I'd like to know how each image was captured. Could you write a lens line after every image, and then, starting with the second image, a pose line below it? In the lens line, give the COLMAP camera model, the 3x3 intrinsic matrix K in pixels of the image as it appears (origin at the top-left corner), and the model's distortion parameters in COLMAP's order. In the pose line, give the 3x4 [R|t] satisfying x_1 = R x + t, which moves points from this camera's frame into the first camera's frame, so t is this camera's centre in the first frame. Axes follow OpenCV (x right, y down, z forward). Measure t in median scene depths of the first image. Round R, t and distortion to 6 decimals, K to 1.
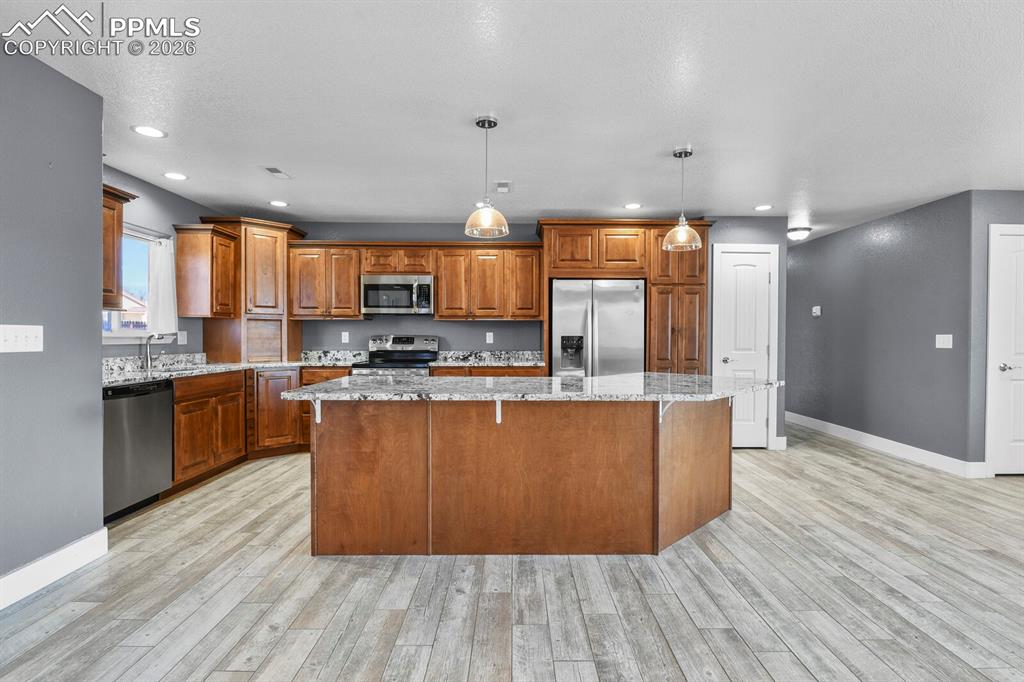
lens RADIAL K [[494.4, 0, 518.0], [0, 494.4, 343.5], [0, 0, 1]] dist [-0.005454, -0.007736]
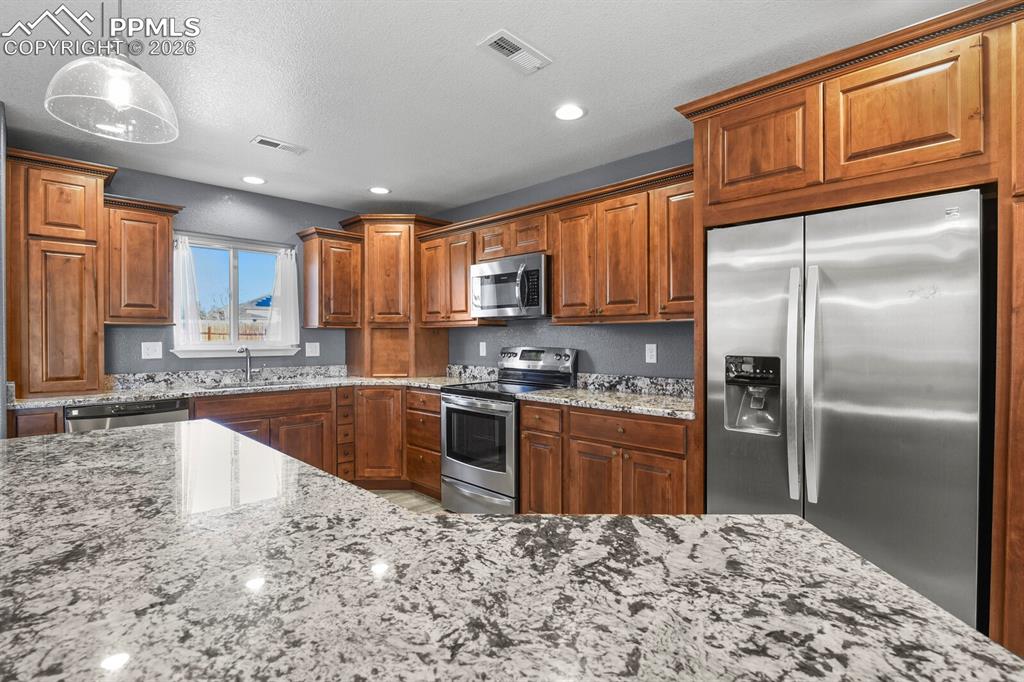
lens RADIAL K [[494.4, 0, 518.0], [0, 494.4, 343.5], [0, 0, 1]] dist [-0.005454, -0.007736]
pose [[0.701230, 0.005635, -0.712913, 0.271567], [-0.007819, 0.999969, 0.000213, -0.024494], [0.712892, 0.005425, 0.701253, 0.560052]]
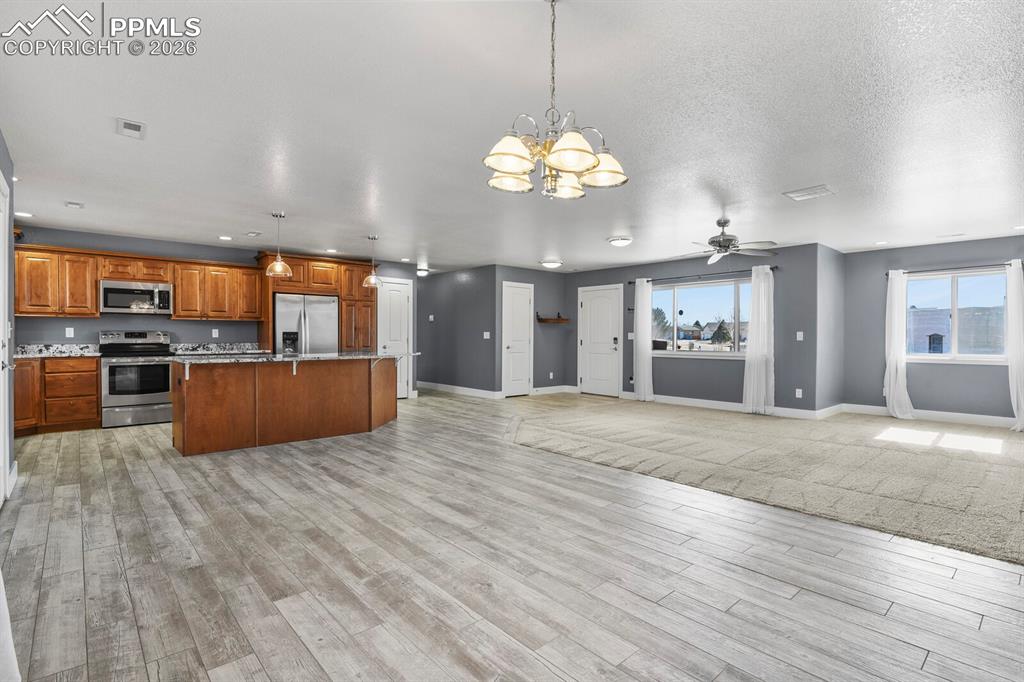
lens RADIAL K [[494.4, 0, 518.0], [0, 494.4, 343.5], [0, 0, 1]] dist [-0.005454, -0.007736]
pose [[0.750002, -0.010328, 0.661354, -0.362801], [0.009192, 0.999944, 0.005191, 0.018560], [-0.661371, 0.002186, 0.750056, -0.577618]]
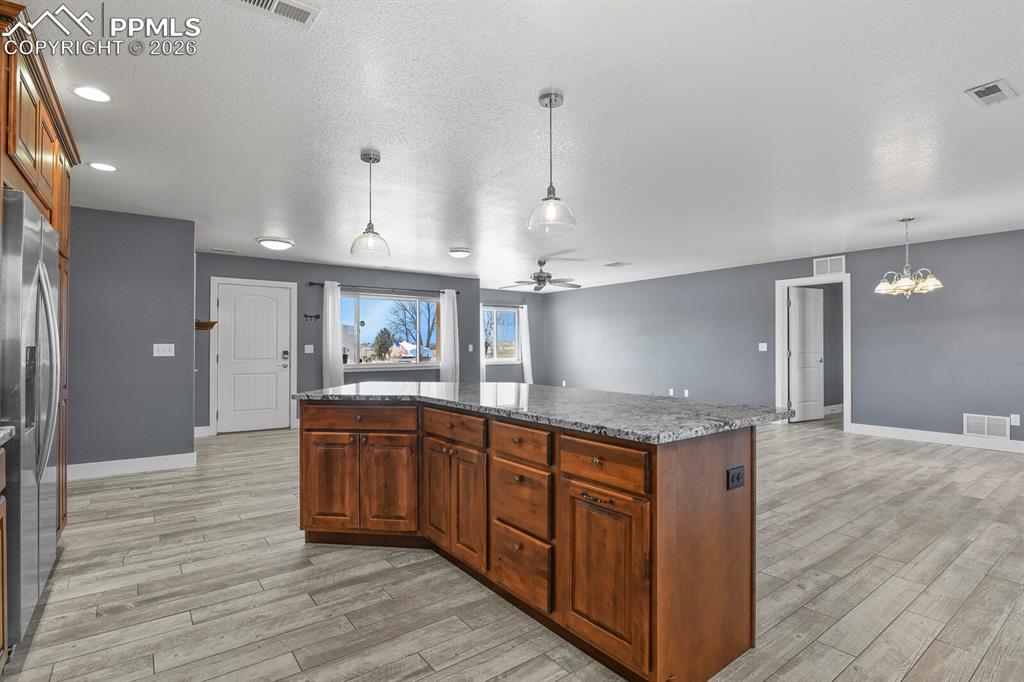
lens RADIAL K [[504.3, 0, 516.4], [0, 504.3, 342.2], [0, 0, 1]] dist [-0.013180, -0.001071]
pose [[-0.595697, 0.002967, 0.803204, -0.433792], [0.011169, 0.999927, 0.004590, -0.016312], [-0.803131, 0.011705, -0.595687, 0.926848]]
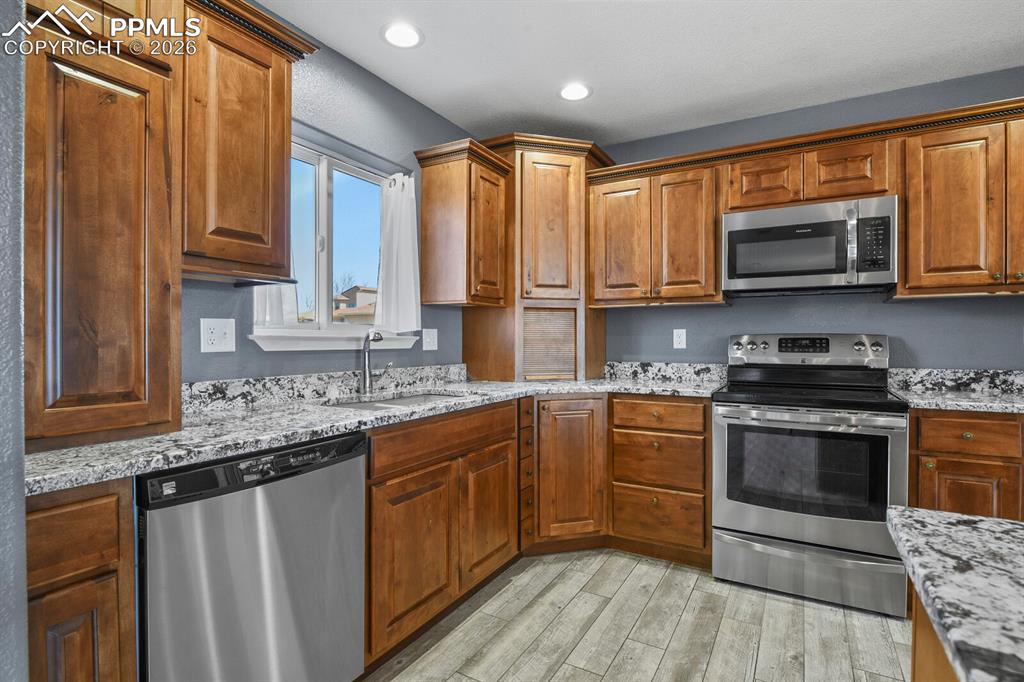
lens RADIAL K [[494.4, 0, 518.0], [0, 494.4, 343.5], [0, 0, 1]] dist [-0.005454, -0.007736]
pose [[0.862287, 0.000677, -0.506420, -0.254120], [-0.005250, 0.999957, -0.007603, -0.002238], [0.506393, 0.009215, 0.862253, 0.483967]]
